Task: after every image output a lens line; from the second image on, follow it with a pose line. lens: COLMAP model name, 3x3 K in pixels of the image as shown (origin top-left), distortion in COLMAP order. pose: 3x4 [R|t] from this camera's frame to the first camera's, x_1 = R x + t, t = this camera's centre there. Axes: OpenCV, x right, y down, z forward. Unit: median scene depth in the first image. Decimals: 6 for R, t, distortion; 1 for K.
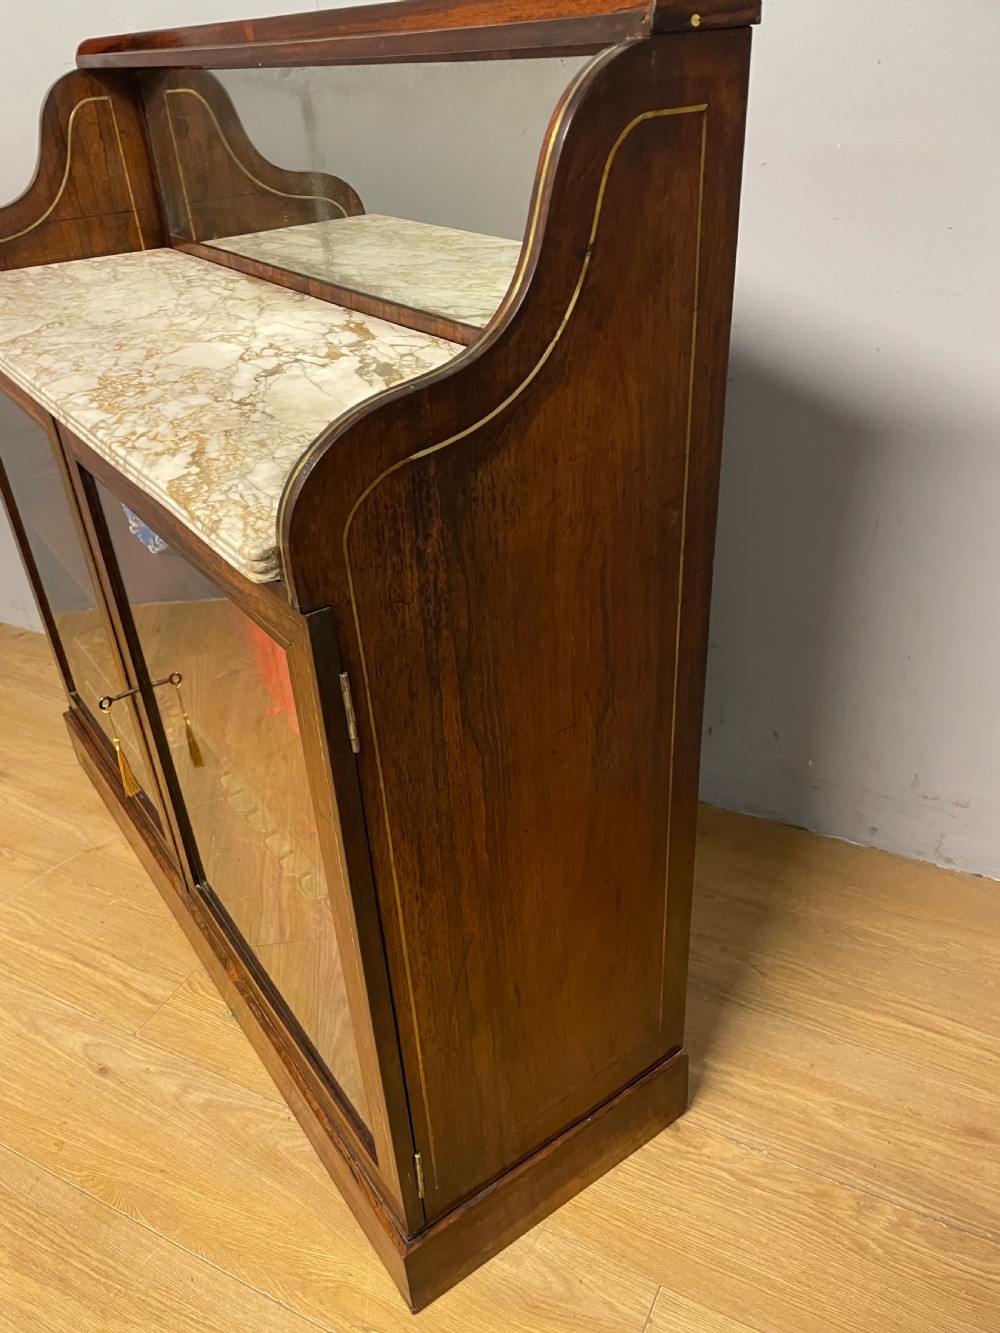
lens RADIAL K [[1005.3, 0, 497.2], [0, 1005.3, 671.0], [0, 0, 1]] dist [0.095820, -0.124477]
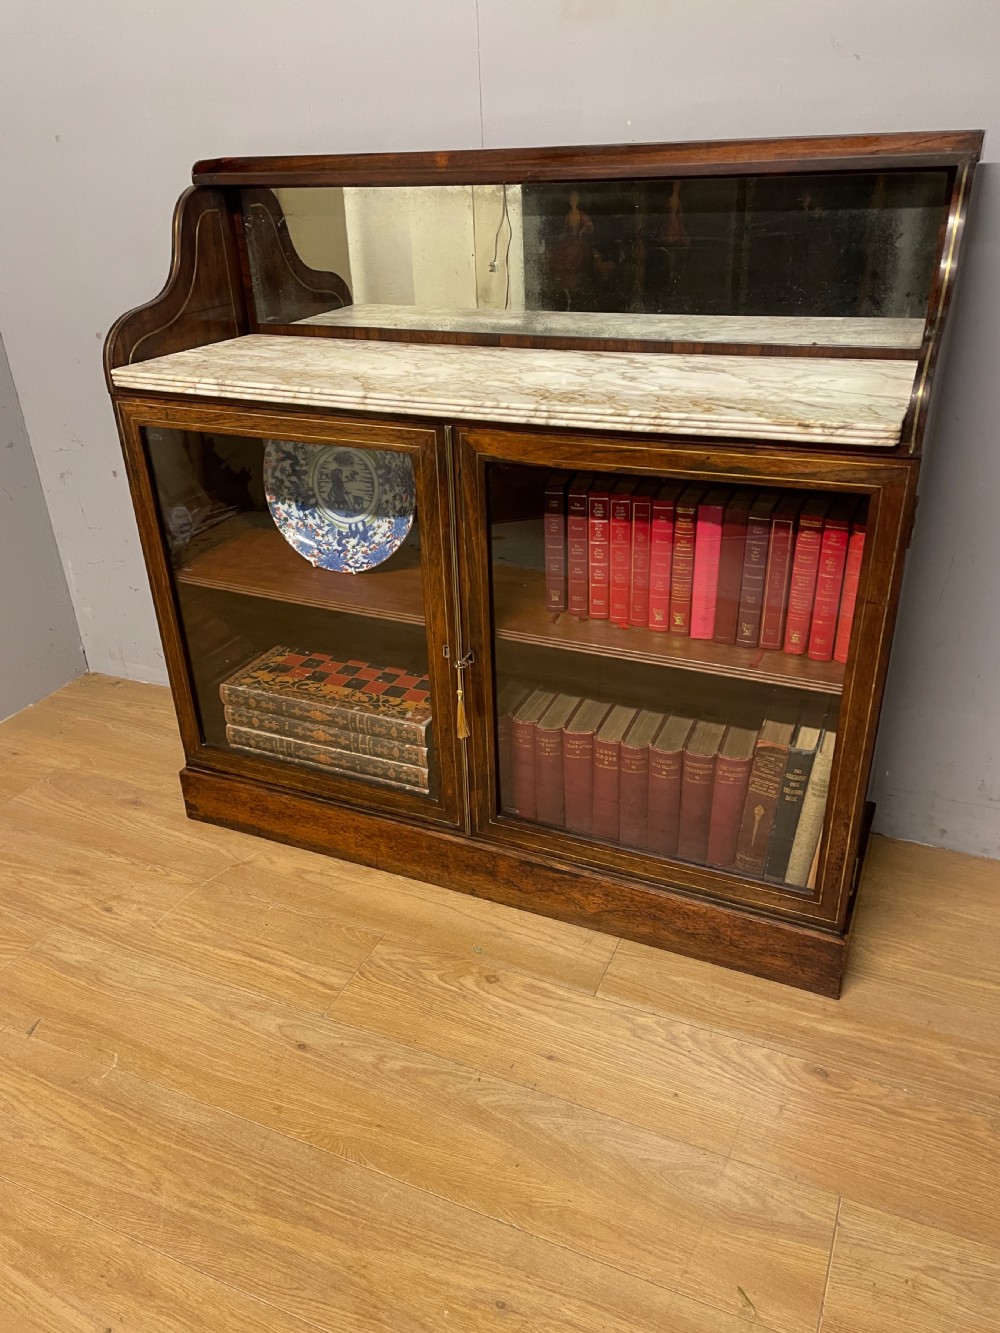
lens RADIAL K [[999.2, 0, 500.0], [0, 999.2, 666.5], [0, 0, 1]] dist [0.099705, -0.129119]
pose [[0.997983, -0.005059, 0.063274, -0.253967], [0.010487, 0.996262, -0.085749, 0.080919], [-0.062604, 0.086239, 0.994306, -0.153561]]
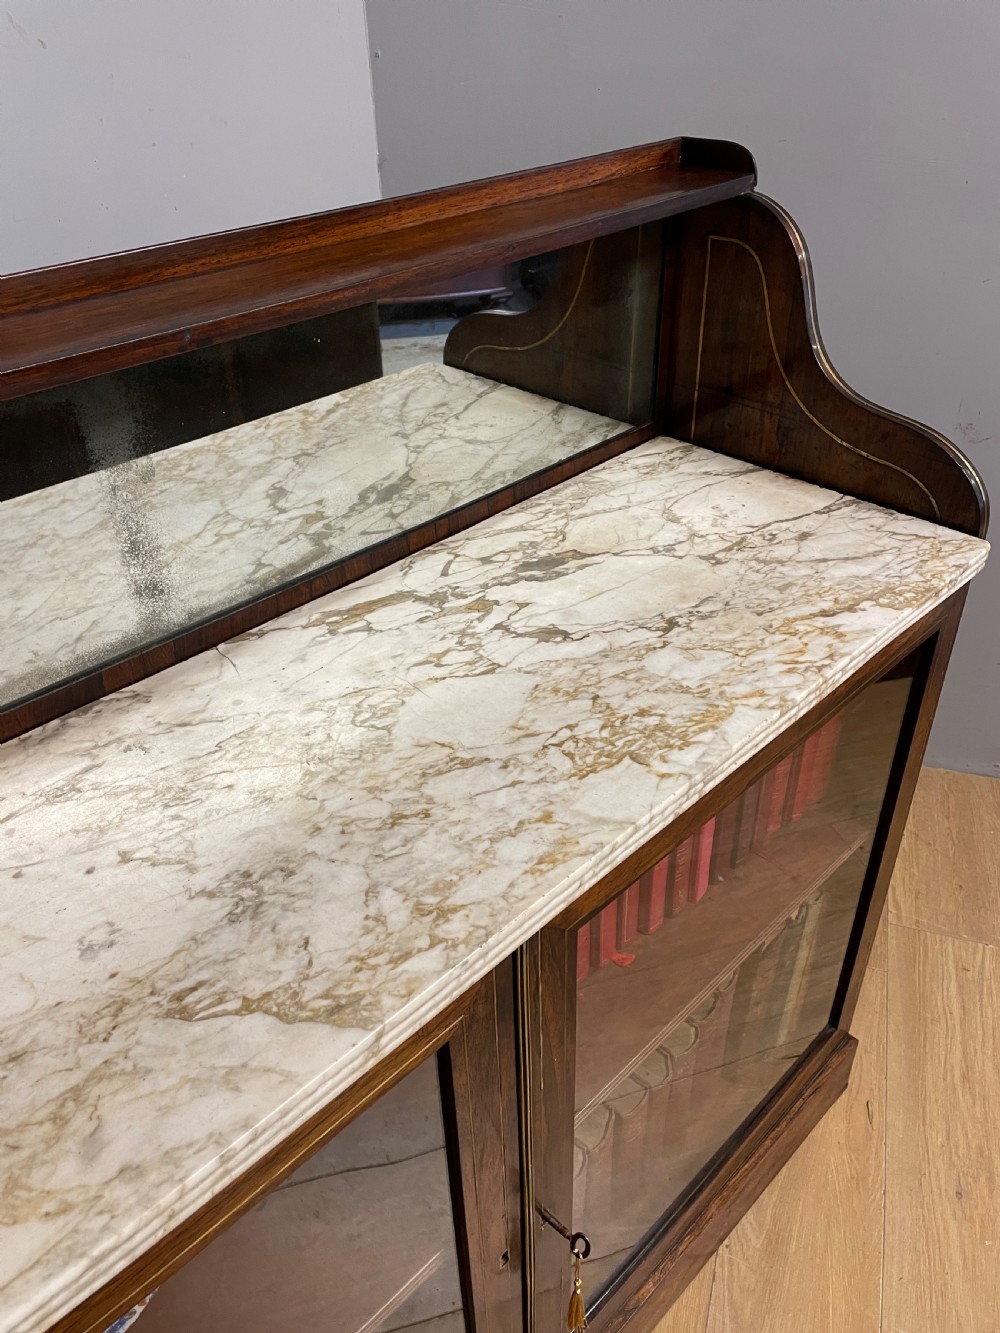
lens RADIAL K [[1005.9, 0, 496.6], [0, 1005.9, 662.5], [0, 0, 1]] dist [0.099348, -0.129351]
pose [[0.304299, -0.500298, 0.810619, -0.573590], [0.510277, 0.804193, 0.304779, -0.539716], [-0.804375, 0.320897, 0.500006, 0.656113]]
